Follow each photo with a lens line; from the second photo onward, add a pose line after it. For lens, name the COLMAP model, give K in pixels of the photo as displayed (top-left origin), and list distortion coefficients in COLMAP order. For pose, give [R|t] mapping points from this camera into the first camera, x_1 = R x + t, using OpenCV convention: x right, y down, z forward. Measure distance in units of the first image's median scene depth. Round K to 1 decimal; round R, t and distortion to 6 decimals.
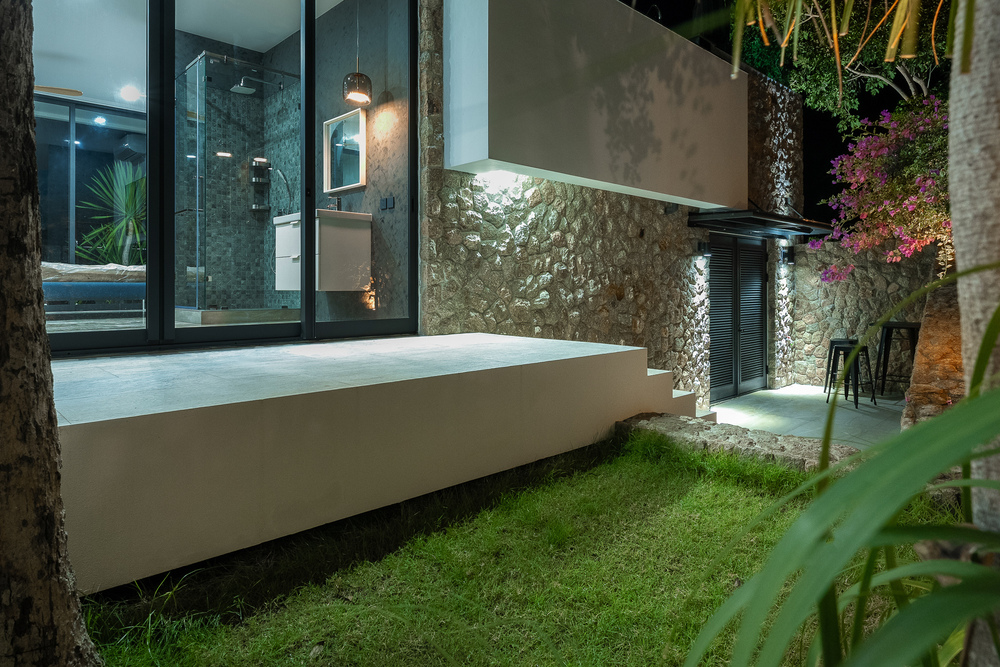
lens RADIAL K [[617.8, 0, 502.8], [0, 617.8, 284.5], [0, 0, 1]] dist [0.001920, 0.000244]
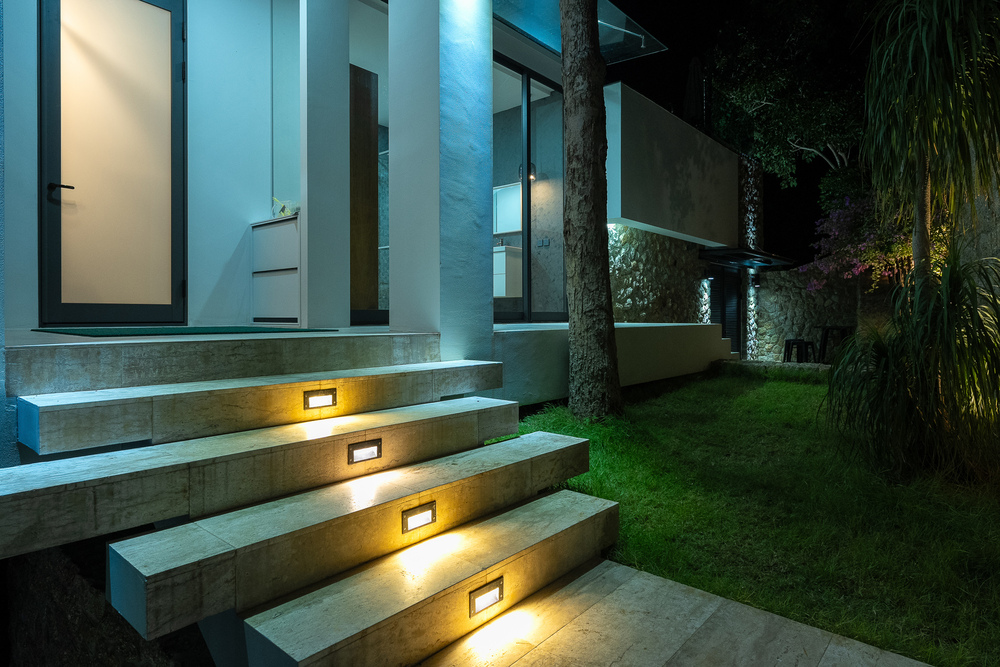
lens RADIAL K [[569.4, 0, 498.9], [0, 569.4, 315.1], [0, 0, 1]] dist [0.003433, 0.000674]
pose [[0.997286, -0.000645, 0.073624, -0.313442], [0.000413, 0.999995, 0.003166, 0.040521], [-0.073626, -0.003127, 0.997281, -0.361864]]
